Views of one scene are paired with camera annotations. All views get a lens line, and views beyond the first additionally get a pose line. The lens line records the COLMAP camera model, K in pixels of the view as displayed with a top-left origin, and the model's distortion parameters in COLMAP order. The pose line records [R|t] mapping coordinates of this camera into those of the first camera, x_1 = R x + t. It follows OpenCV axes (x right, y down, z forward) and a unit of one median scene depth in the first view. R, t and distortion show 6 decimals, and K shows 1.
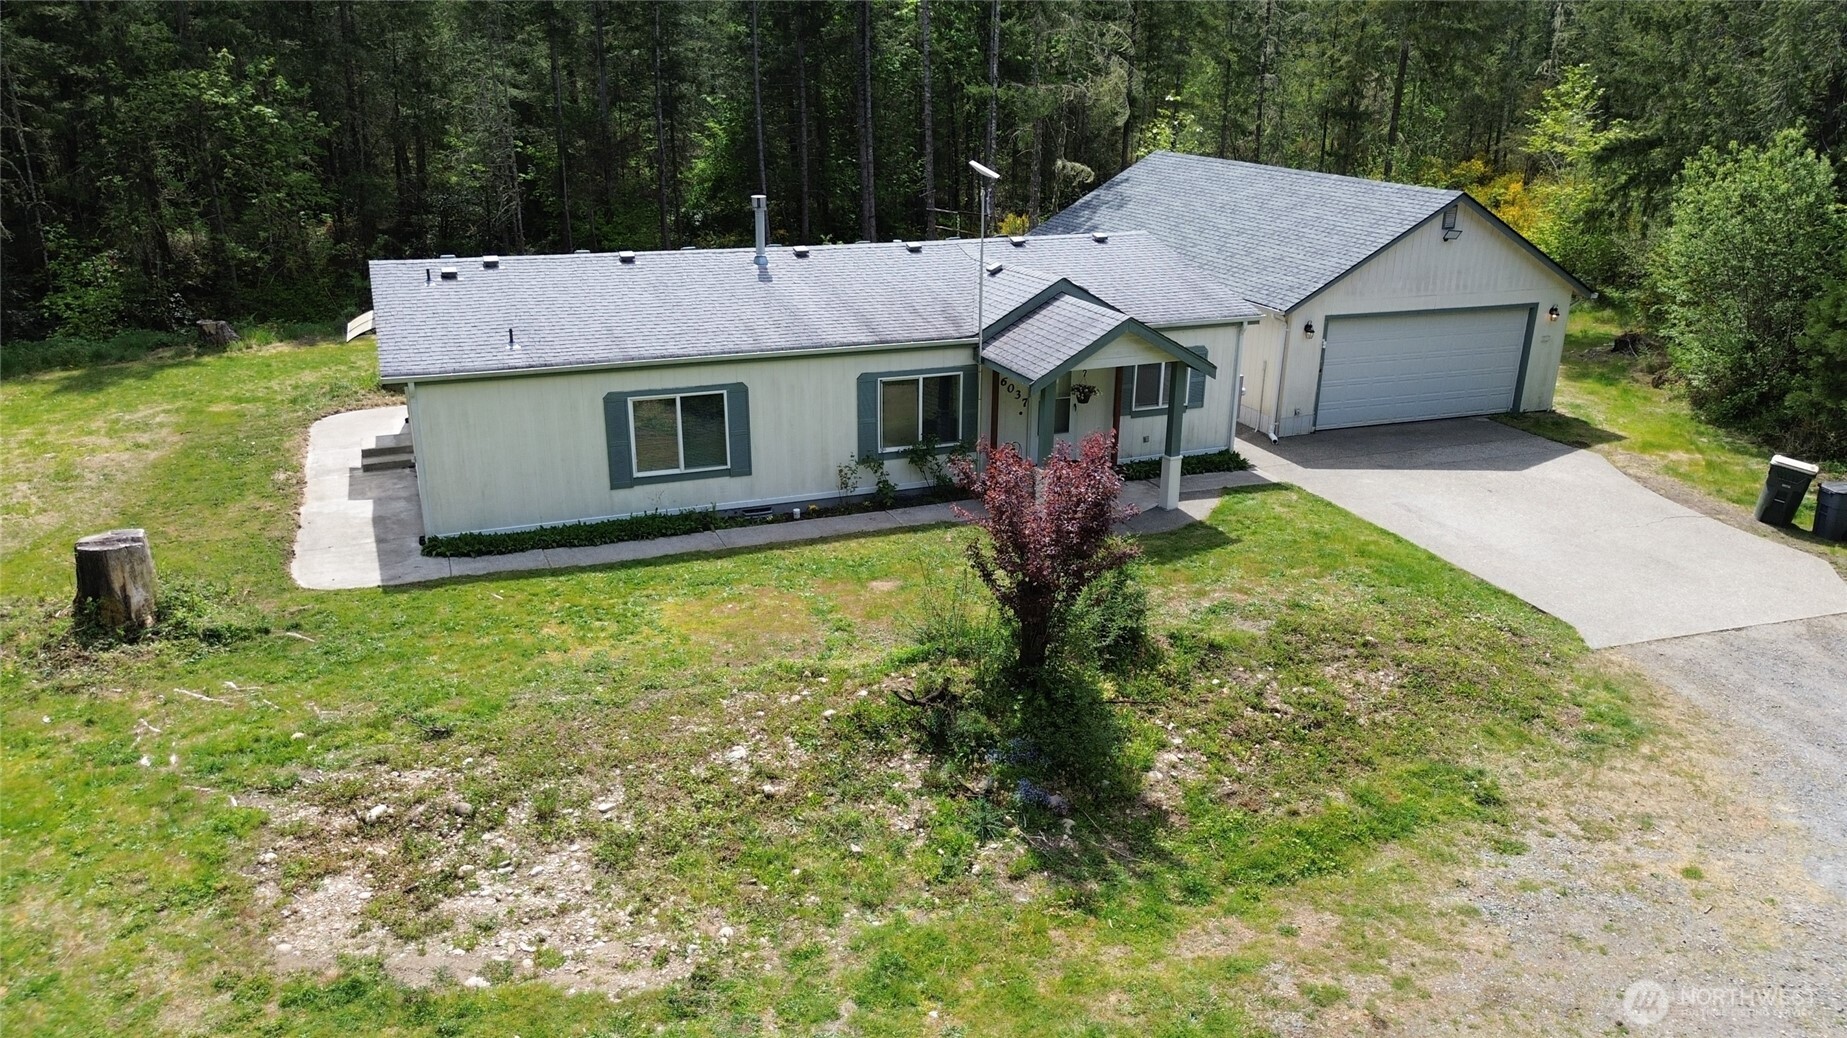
lens RADIAL K [[1308.4, 0, 916.5], [0, 1308.4, 520.8], [0, 0, 1]] dist [0.038006, -0.036591]
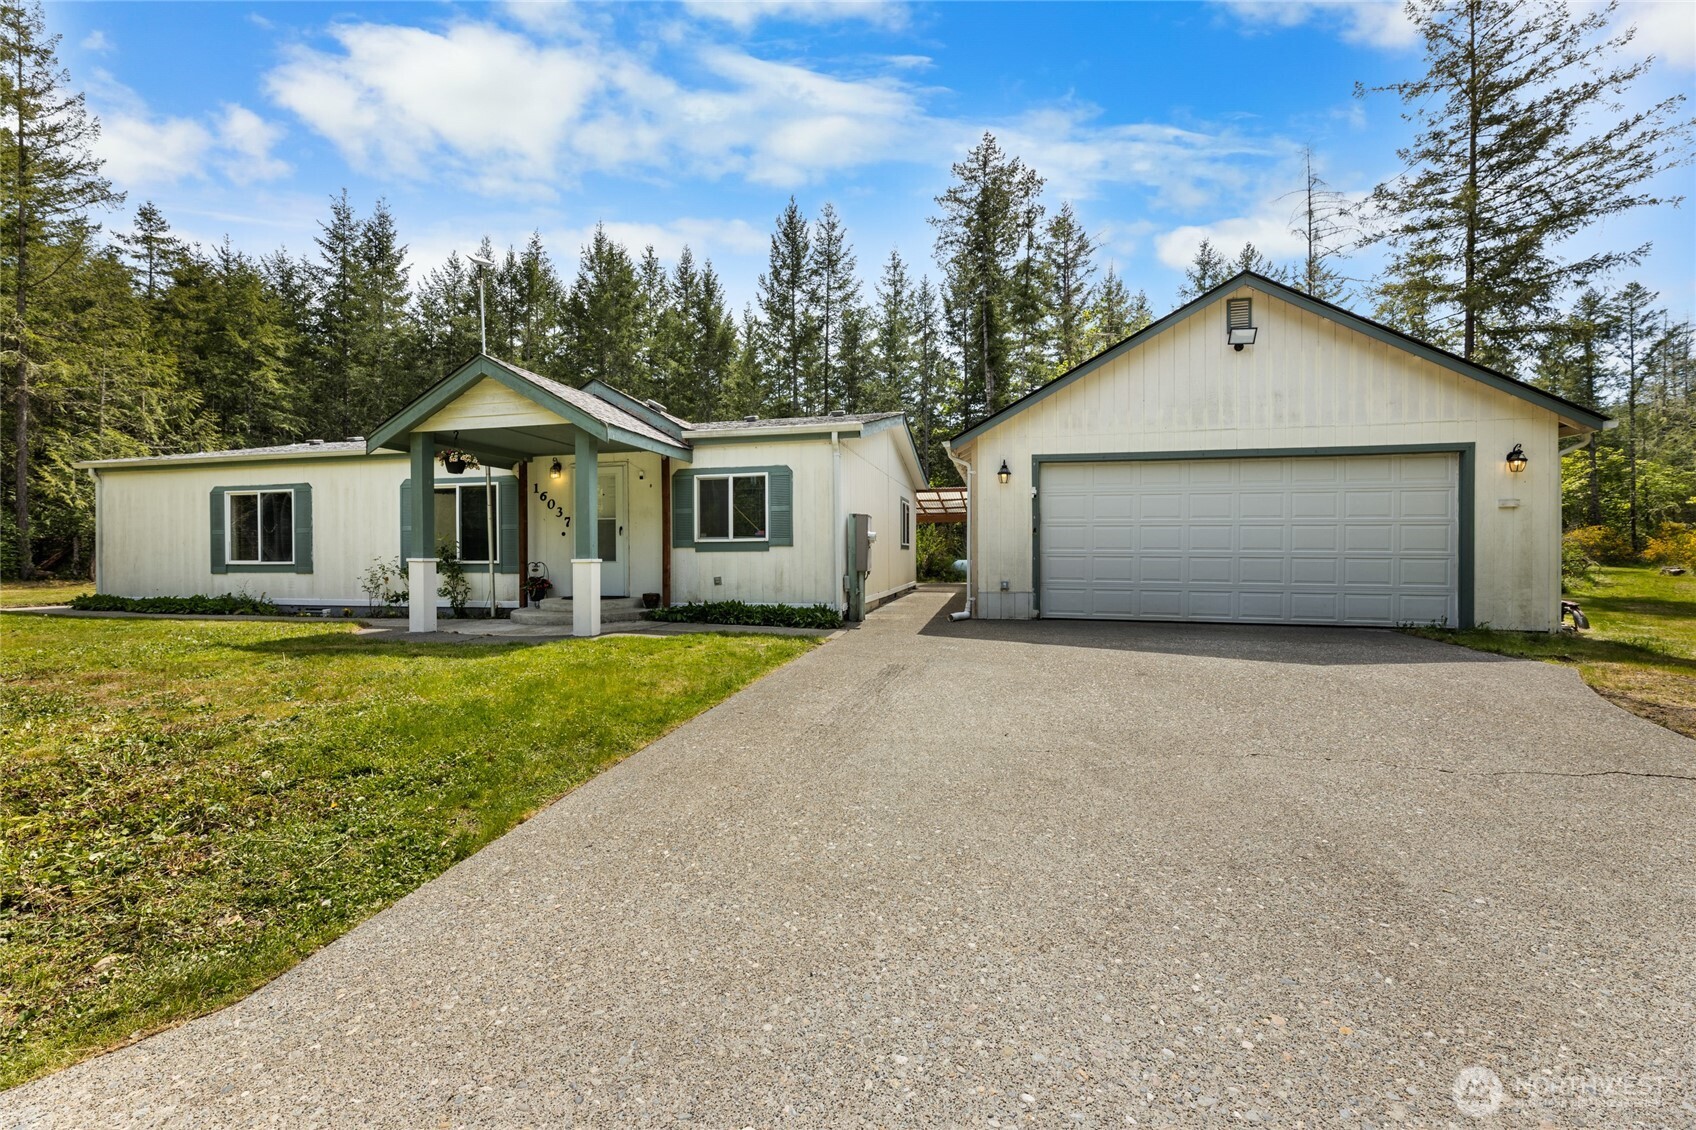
lens RADIAL K [[659.6, 0, 854.8], [0, 659.6, 556.5], [0, 0, 1]] dist [-0.002371, 0.000061]
pose [[0.823490, -0.021966, -0.566905, 0.576658], [-0.173186, 0.941821, -0.288063, 0.031542], [0.540251, 0.335397, 0.771776, 0.886526]]
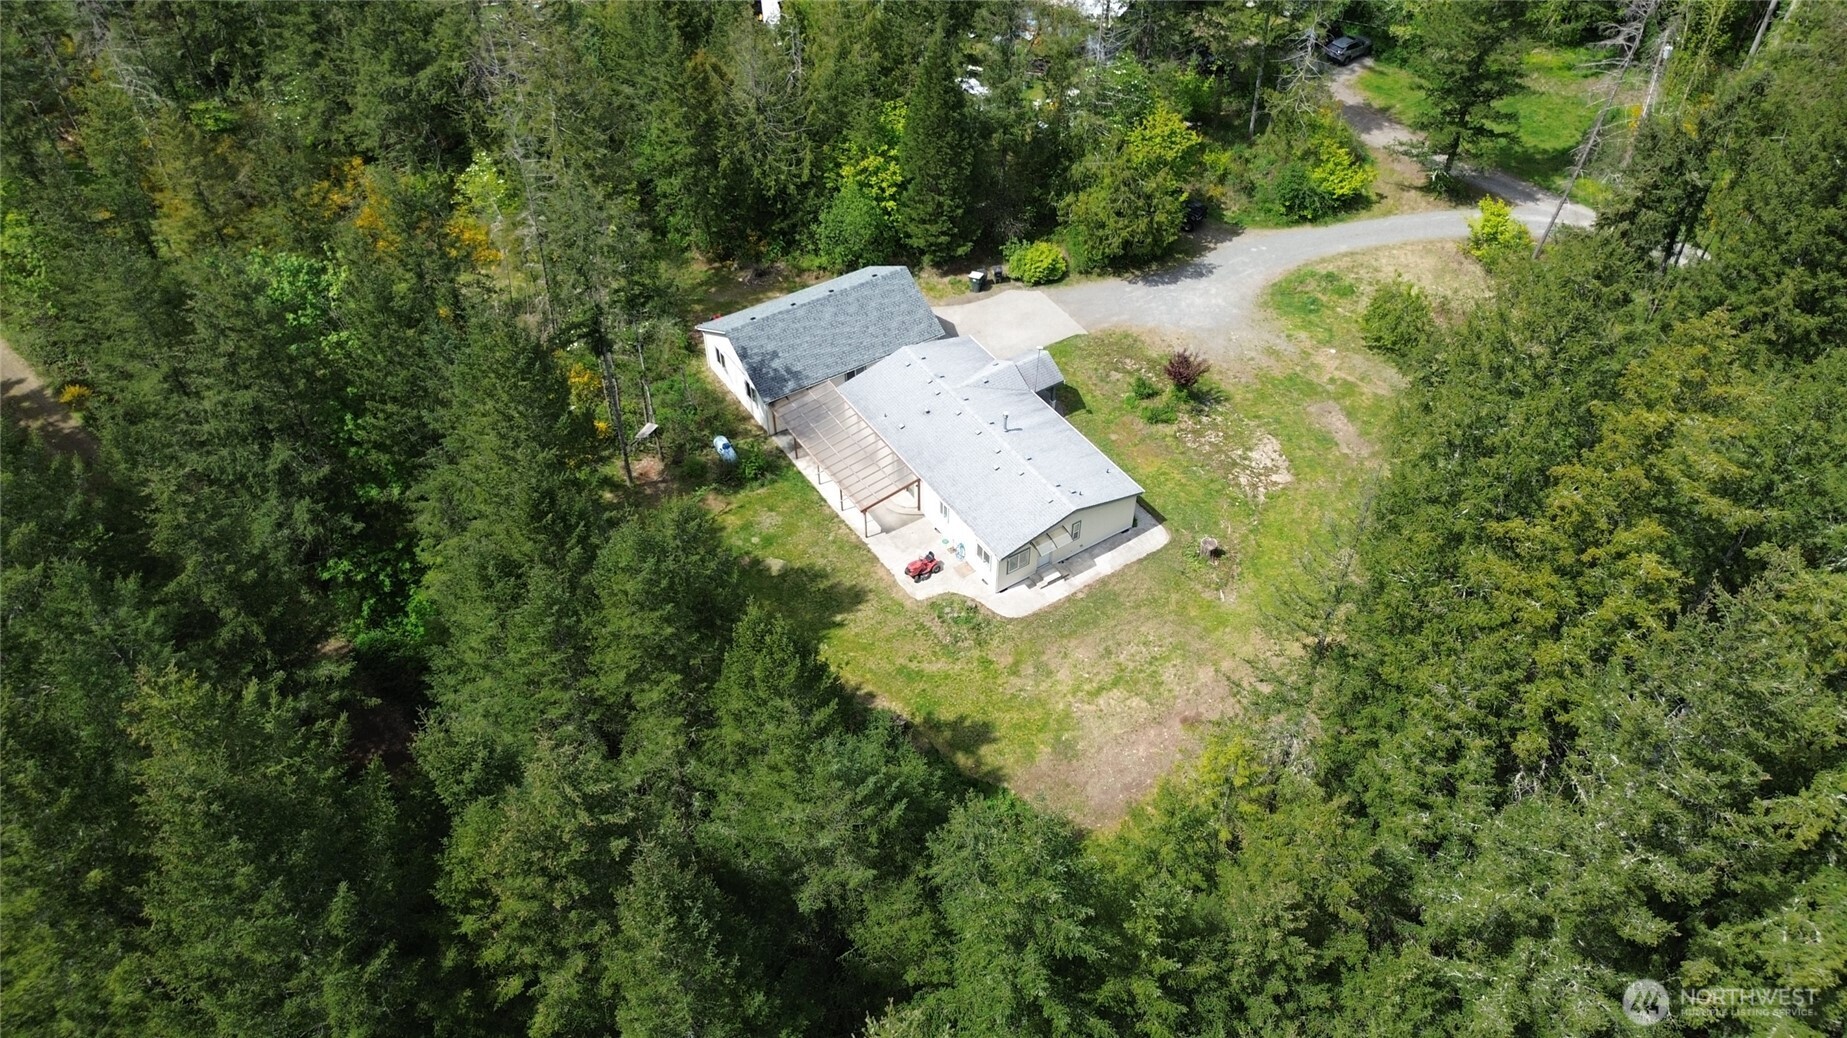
lens RADIAL K [[1308.4, 0, 928.3], [0, 1308.4, 517.5], [0, 0, 1]] dist [0.038006, -0.036591]
pose [[-0.190134, -0.690509, 0.697886, -2.550107], [0.336393, 0.622001, 0.707074, -2.489455], [-0.922328, 0.369203, 0.114018, 1.086070]]
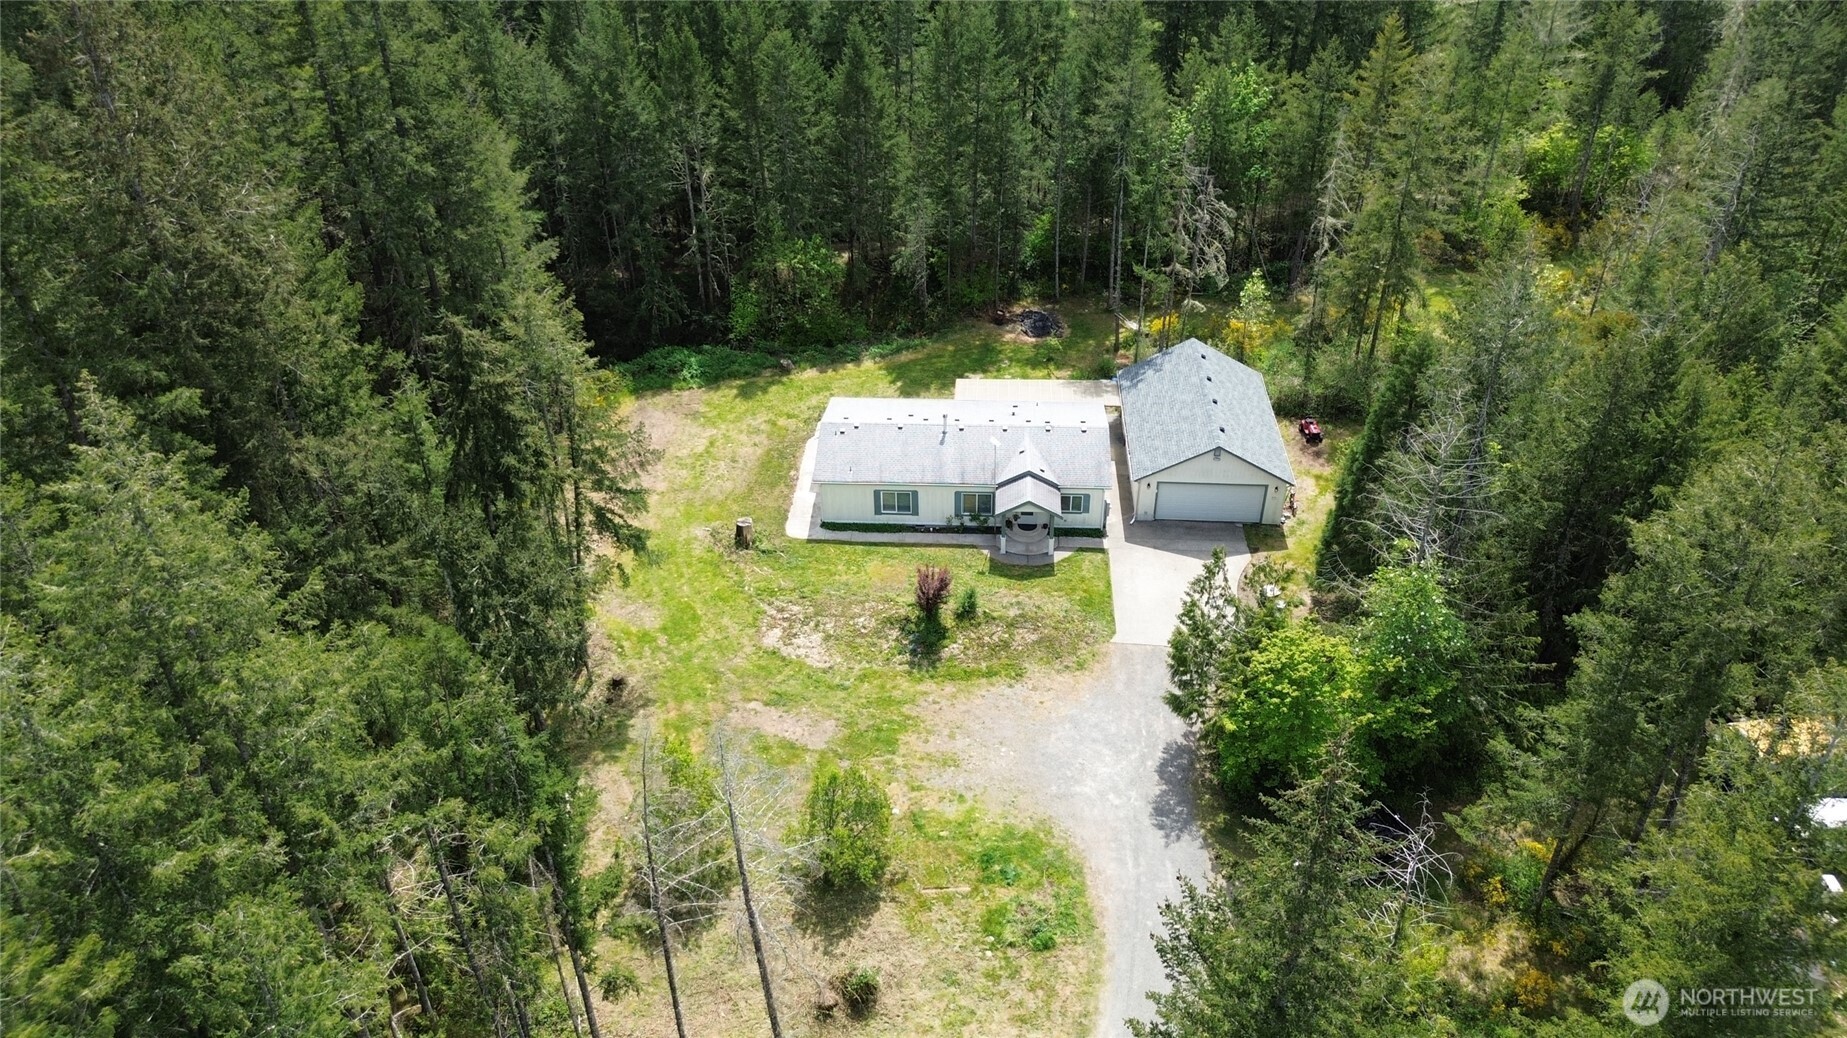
lens RADIAL K [[1308.4, 0, 924.0], [0, 1308.4, 512.2], [0, 0, 1]] dist [0.038006, -0.036591]
pose [[0.905718, 0.222701, -0.360664, 1.093185], [-0.119810, 0.950668, 0.286140, -1.015794], [0.406595, -0.215951, 0.887719, -1.916606]]
